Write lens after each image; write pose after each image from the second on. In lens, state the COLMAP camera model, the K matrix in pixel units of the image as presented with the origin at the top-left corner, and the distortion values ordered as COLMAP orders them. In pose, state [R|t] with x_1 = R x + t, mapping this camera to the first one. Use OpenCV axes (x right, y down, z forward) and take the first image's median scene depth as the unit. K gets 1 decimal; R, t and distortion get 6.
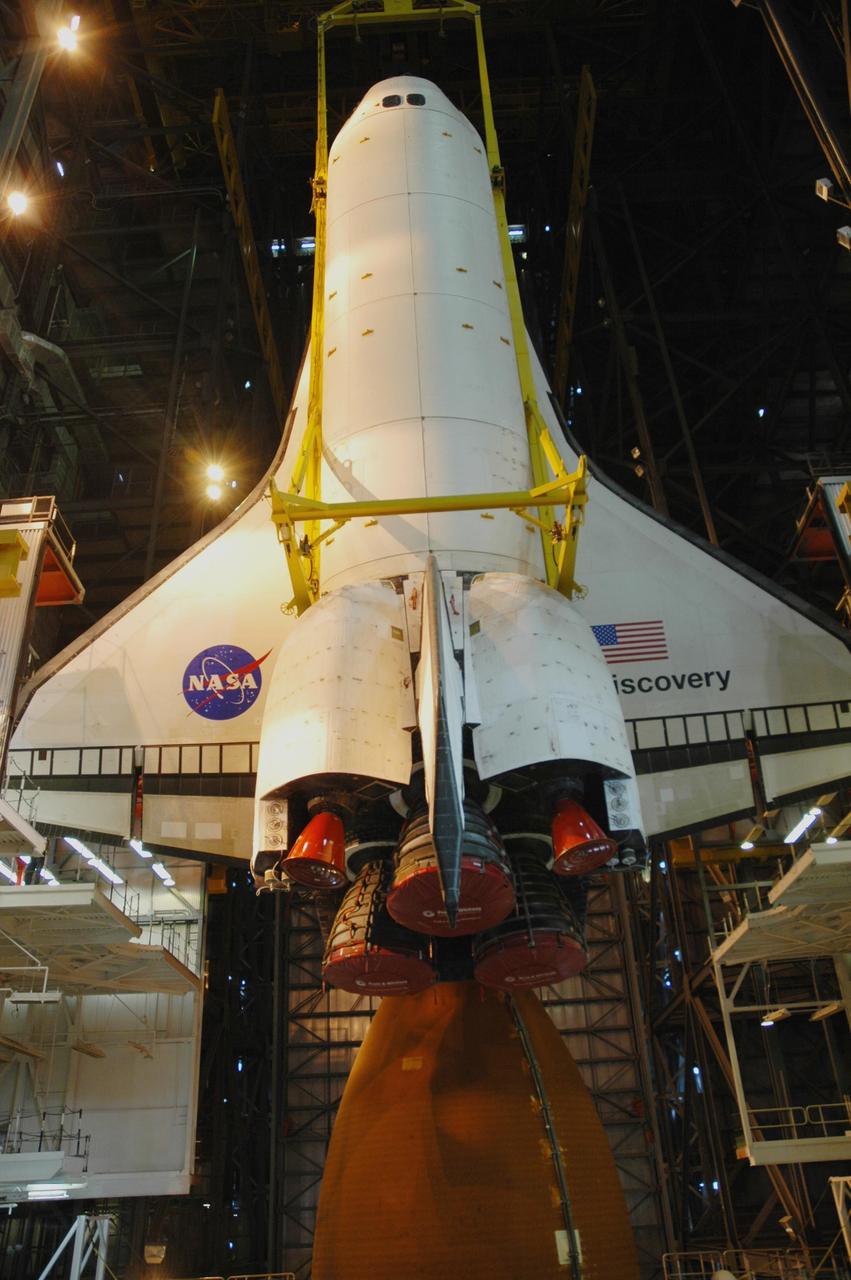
lens RADIAL K [[996.3, 0, 425.5], [0, 996.3, 640.0], [0, 0, 1]] dist [-0.176535, 0.163680]
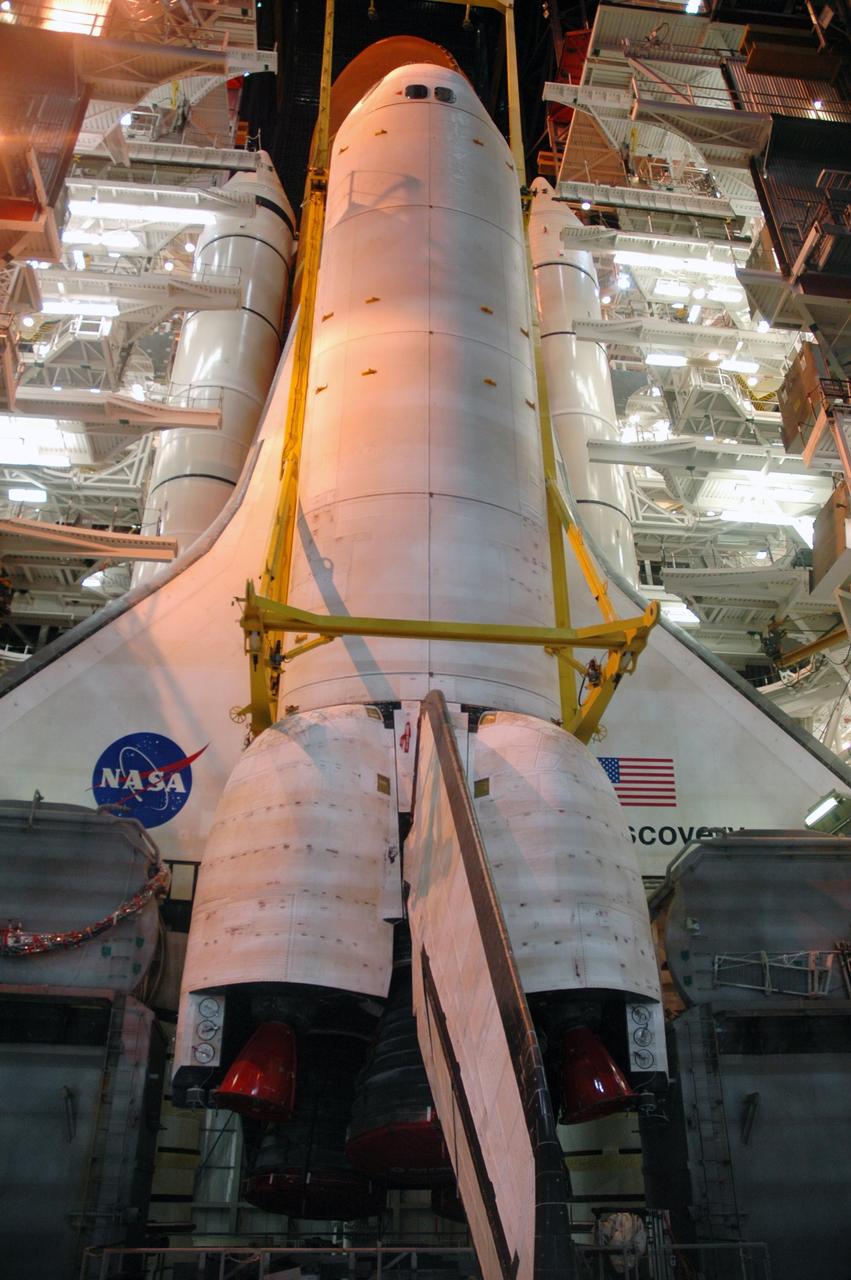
lens RADIAL K [[993.0, 0, 436.8], [0, 993.0, 651.7], [0, 0, 1]] dist [-0.173781, 0.162557]
pose [[0.987175, 0.113235, 0.112531, -0.071486], [-0.115215, 0.993277, 0.011233, -0.102336], [-0.110502, -0.024054, 0.993585, 0.184905]]
